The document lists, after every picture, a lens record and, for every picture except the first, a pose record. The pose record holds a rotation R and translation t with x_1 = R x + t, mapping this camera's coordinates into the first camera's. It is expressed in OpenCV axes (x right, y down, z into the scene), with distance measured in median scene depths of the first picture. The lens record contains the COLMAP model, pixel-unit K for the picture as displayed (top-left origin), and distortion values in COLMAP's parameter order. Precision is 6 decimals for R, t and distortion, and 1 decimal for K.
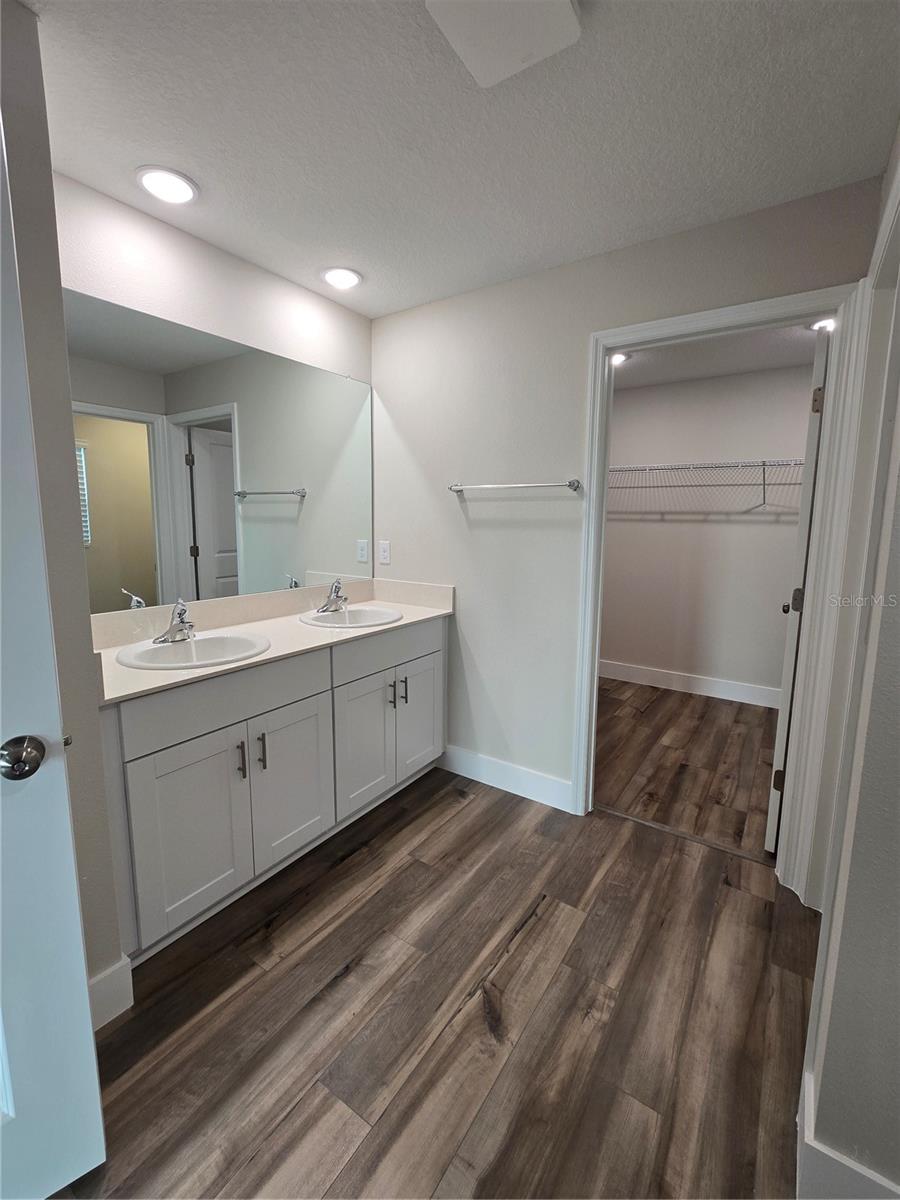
lens RADIAL K [[509.8, 0, 487.6], [0, 509.8, 595.2], [0, 0, 1]] dist [0.000275, -0.000300]
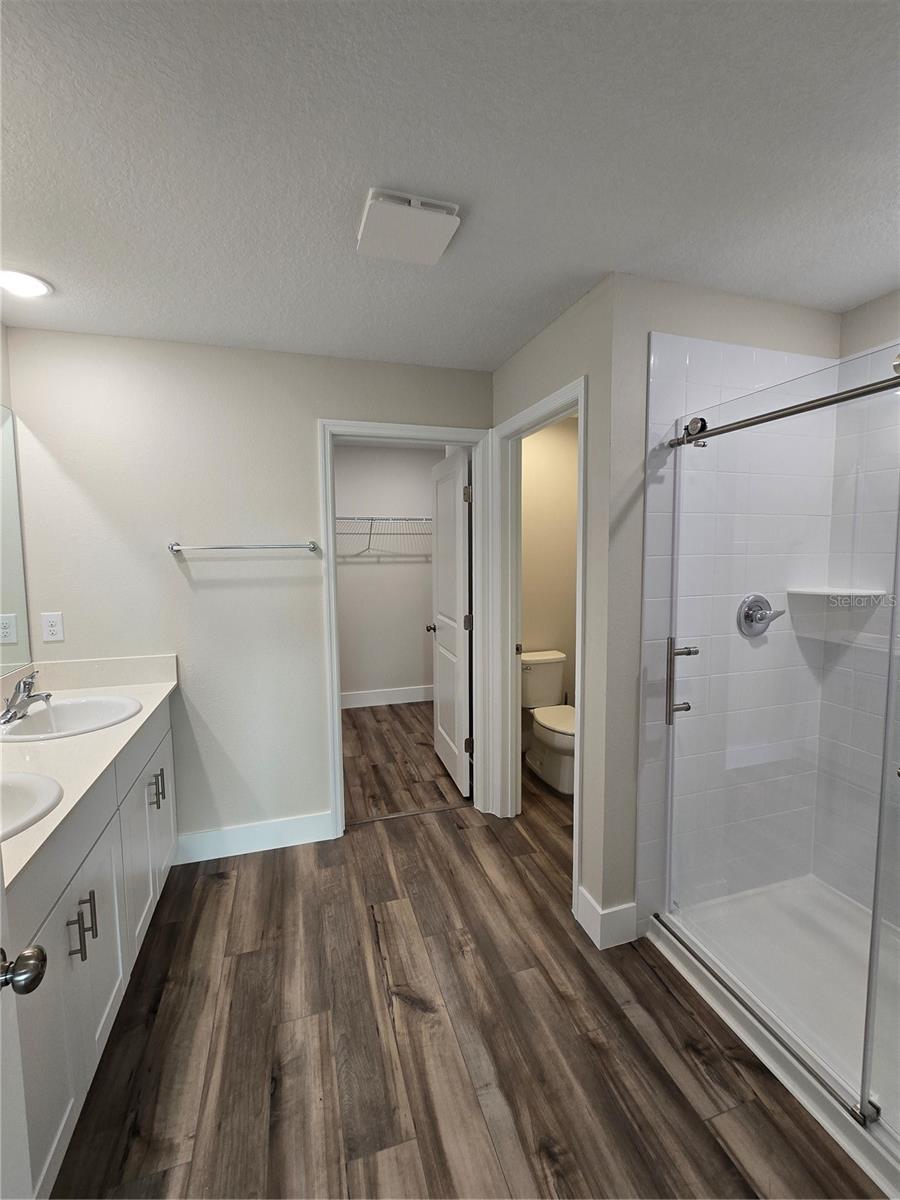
lens RADIAL K [[492.9, 0, 458.7], [0, 492.9, 592.3], [0, 0, 1]] dist [-0.000934, -0.000288]
pose [[0.641966, -0.083973, 0.762121, -0.568396], [0.125491, 0.992088, 0.003605, -0.095232], [-0.756394, 0.093325, 0.647424, 0.068589]]
